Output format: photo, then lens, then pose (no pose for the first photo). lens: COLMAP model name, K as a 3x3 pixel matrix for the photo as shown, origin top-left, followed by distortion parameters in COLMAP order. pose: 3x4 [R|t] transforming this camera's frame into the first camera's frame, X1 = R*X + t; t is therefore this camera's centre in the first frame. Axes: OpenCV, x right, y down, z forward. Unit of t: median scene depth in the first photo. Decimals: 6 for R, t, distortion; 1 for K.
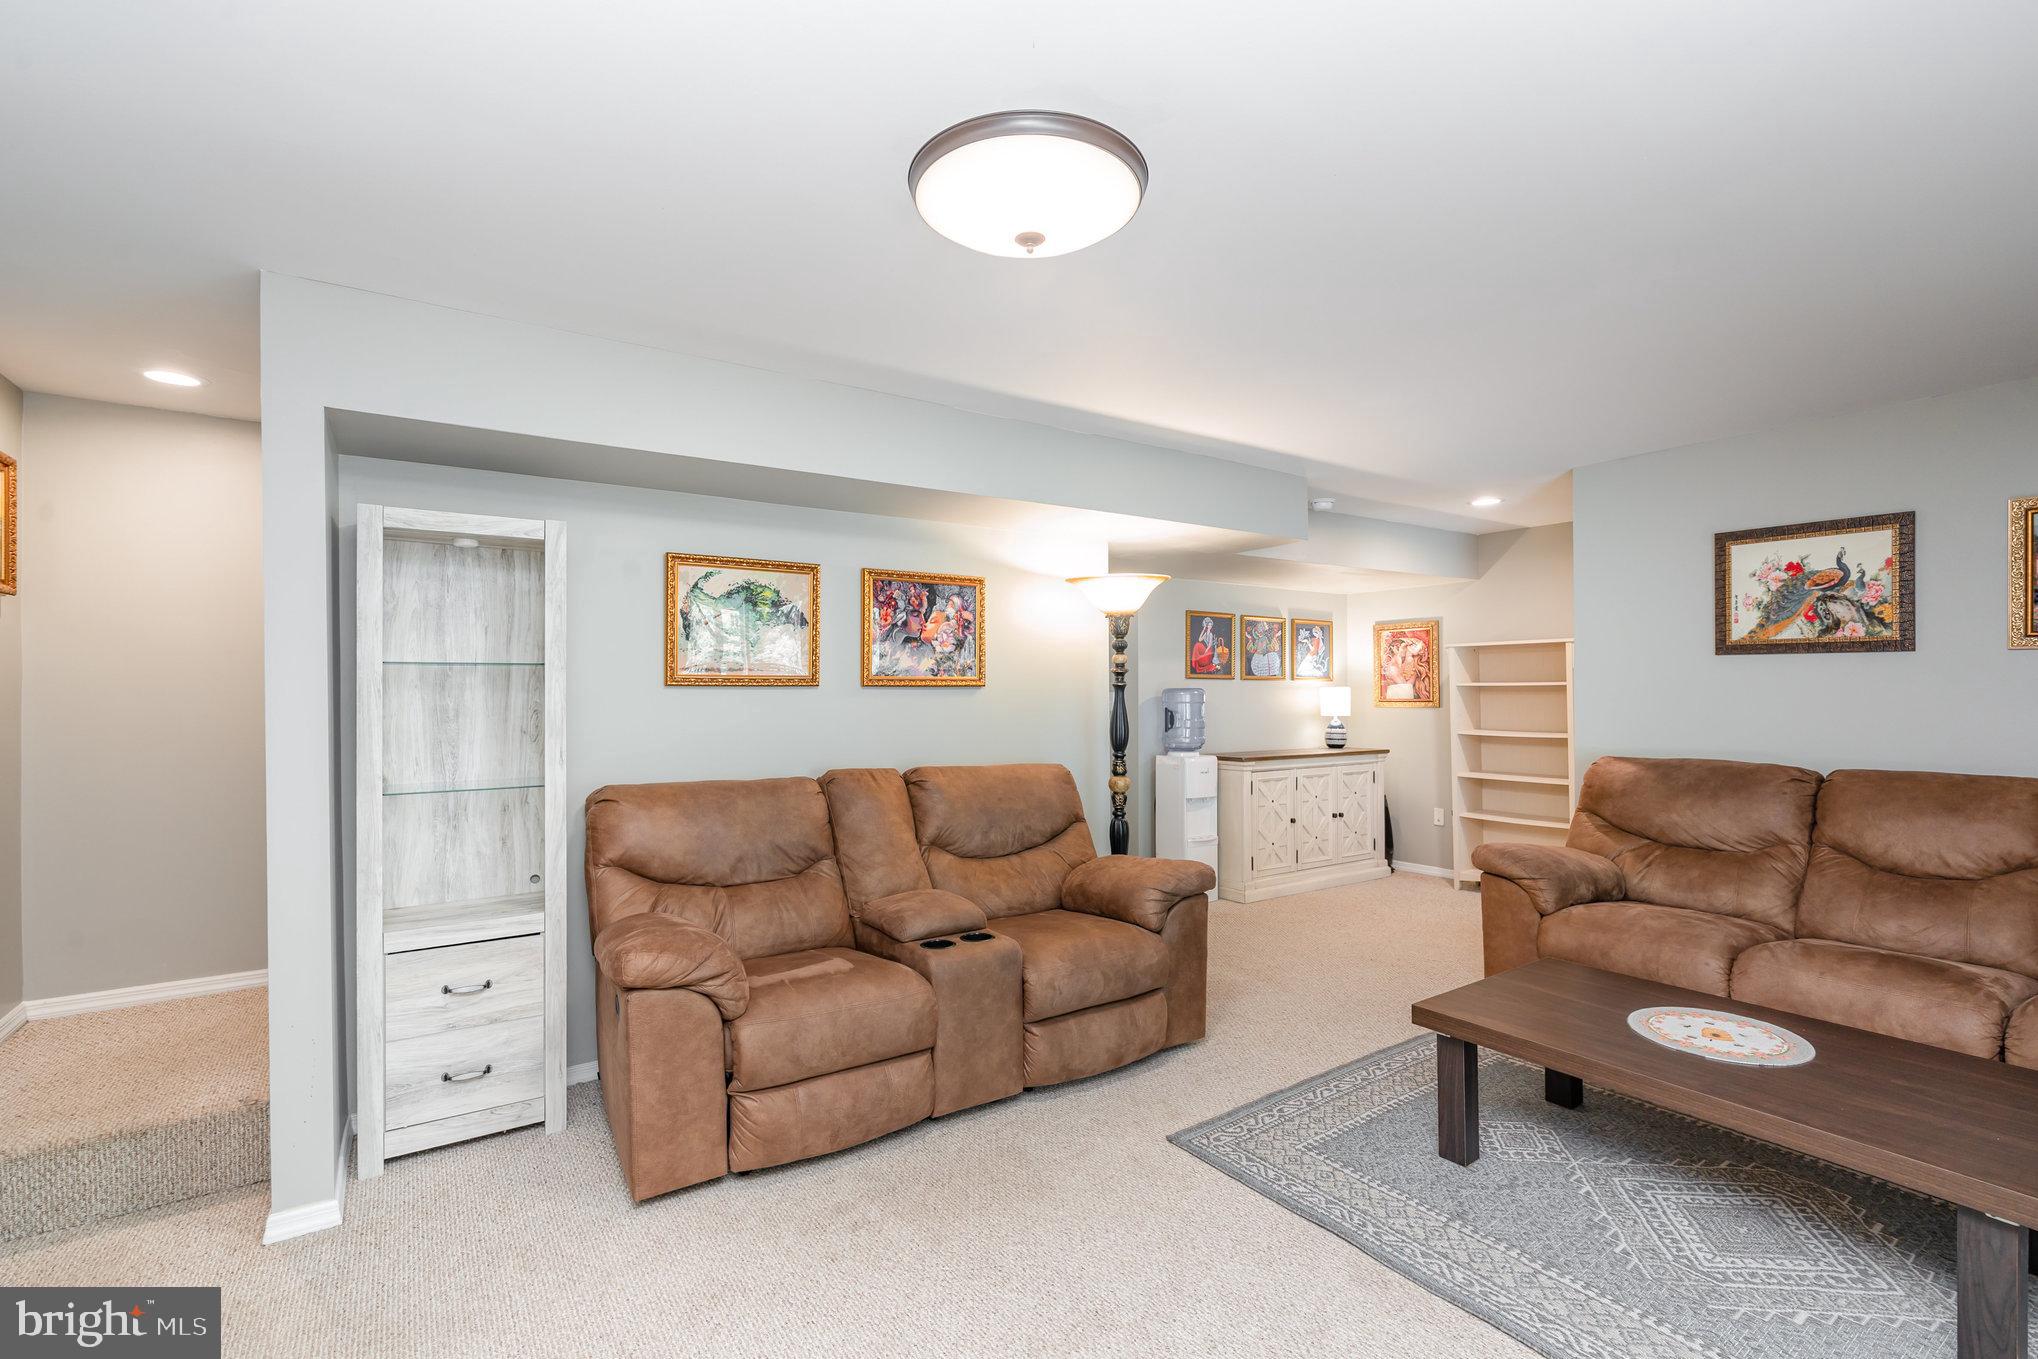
lens RADIAL K [[916.2, 0, 1019.2], [0, 916.2, 685.5], [0, 0, 1]] dist [-0.007177, 0.001801]
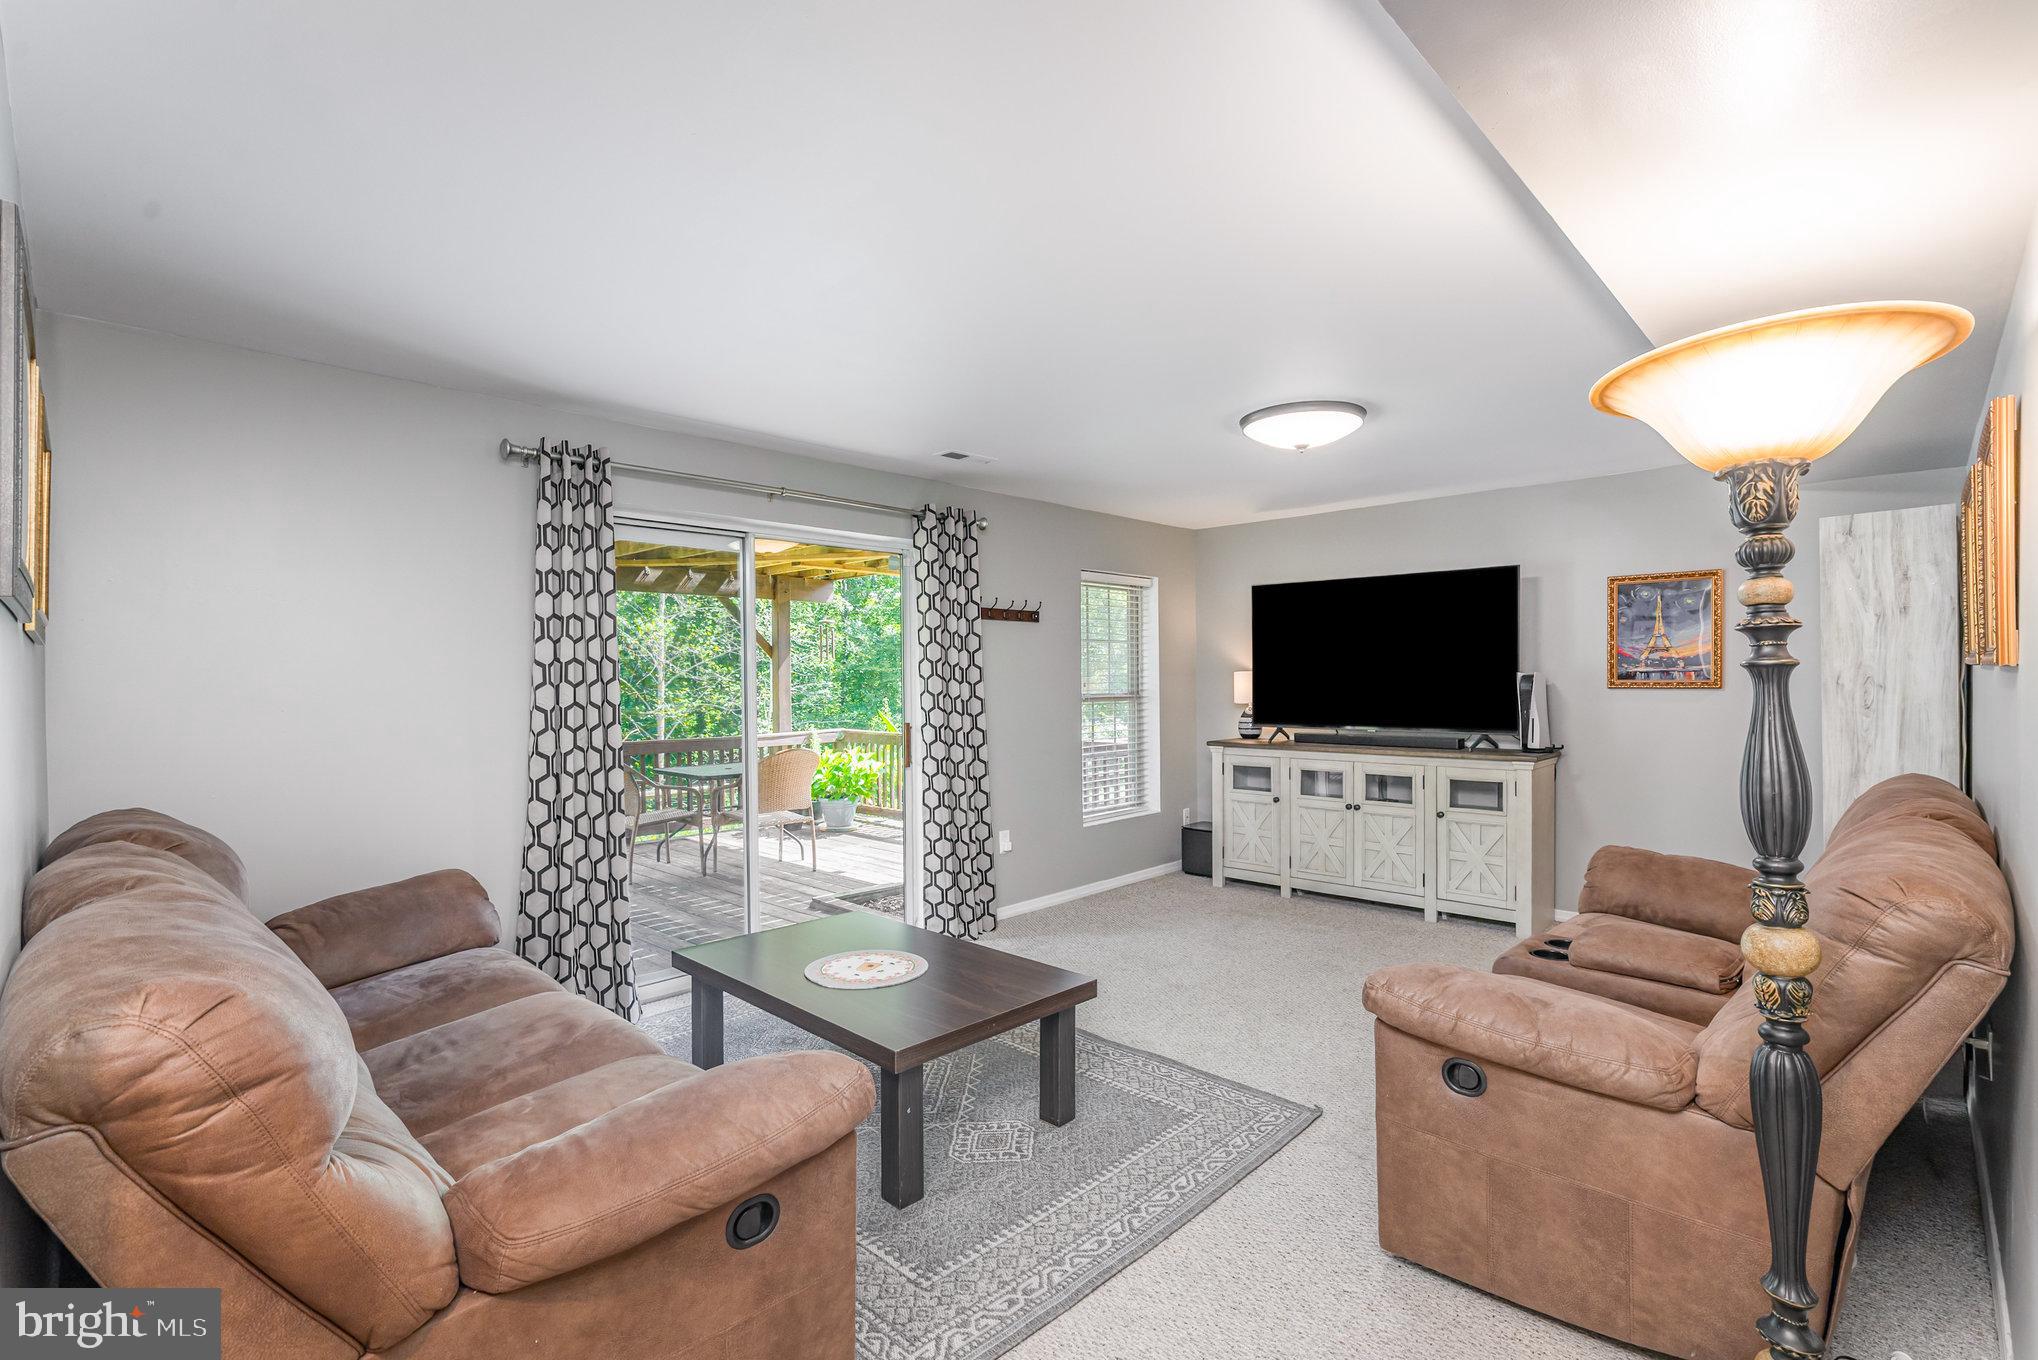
lens RADIAL K [[916.2, 0, 1016.4], [0, 916.2, 684.0], [0, 0, 1]] dist [-0.007177, 0.001801]
pose [[-0.978435, 0.015227, -0.205993, 0.537419], [0.015561, 0.999879, 0.000001, 0.002787], [0.205968, -0.003205, -0.978554, 1.479825]]
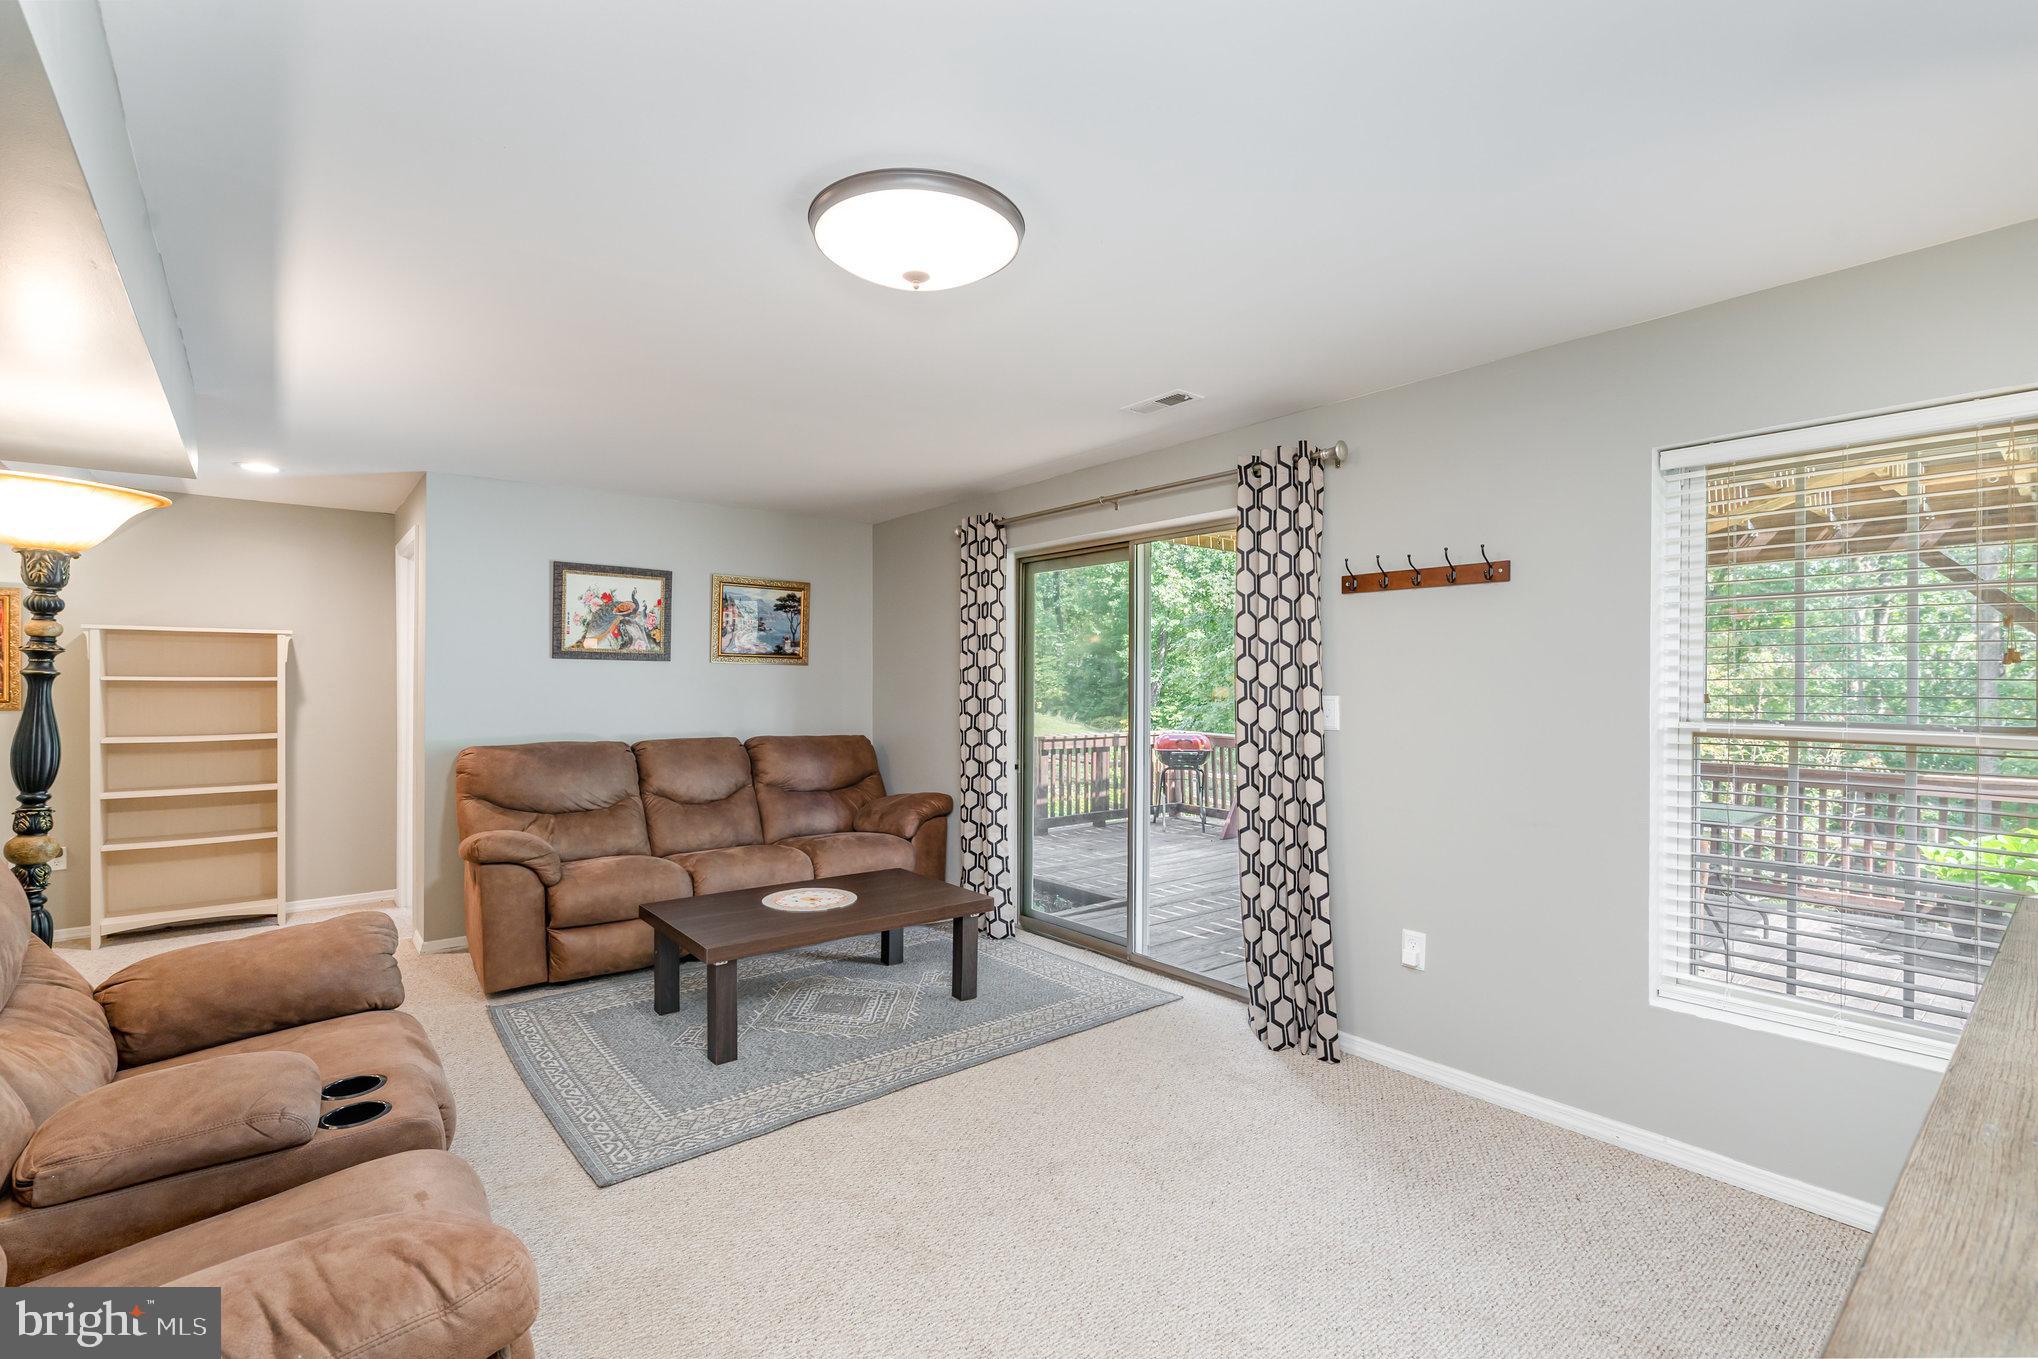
lens RADIAL K [[916.2, 0, 1028.0], [0, 916.2, 675.4], [0, 0, 1]] dist [-0.007177, 0.001801]
pose [[-0.100606, 0.014276, 0.994824, -0.590373], [-0.009350, 0.999839, -0.015293, 0.003801], [-0.994882, -0.010840, -0.100456, 0.516905]]
